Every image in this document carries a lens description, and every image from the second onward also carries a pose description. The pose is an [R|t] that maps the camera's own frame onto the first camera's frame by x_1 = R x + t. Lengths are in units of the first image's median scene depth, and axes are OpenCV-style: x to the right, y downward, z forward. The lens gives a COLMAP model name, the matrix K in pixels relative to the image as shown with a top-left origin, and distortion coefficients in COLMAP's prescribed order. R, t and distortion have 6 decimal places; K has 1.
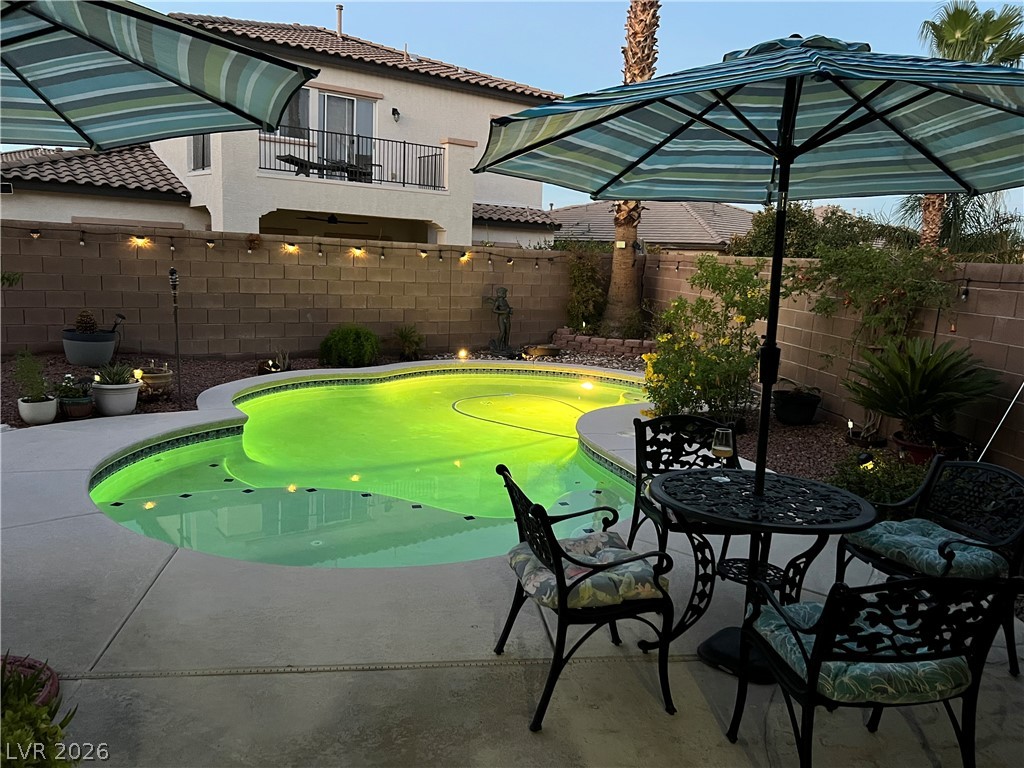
lens RADIAL K [[769.3, 0, 512.0], [0, 769.3, 384.0], [0, 0, 1]] dist [0.083503, -0.075783]
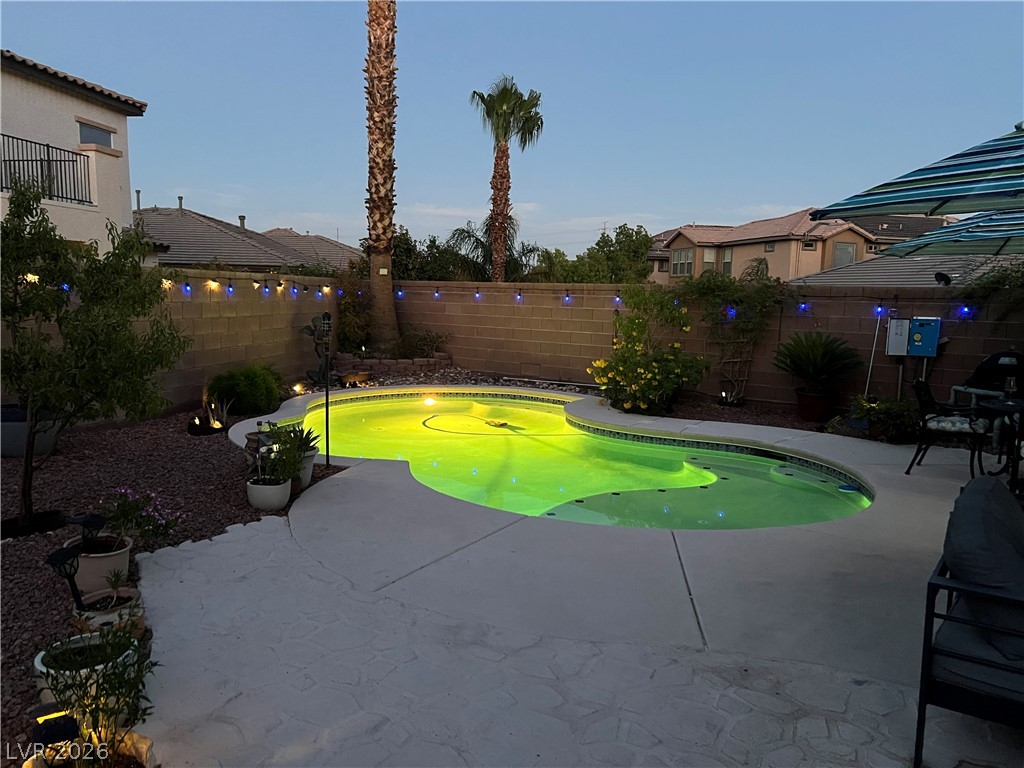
lens RADIAL K [[769.3, 0, 512.0], [0, 769.3, 384.0], [0, 0, 1]] dist [0.083503, -0.075783]
pose [[0.730485, -0.109204, 0.674141, -0.463447], [0.124166, 0.991917, 0.026137, -0.033108], [-0.671546, 0.064613, 0.738140, 0.107307]]
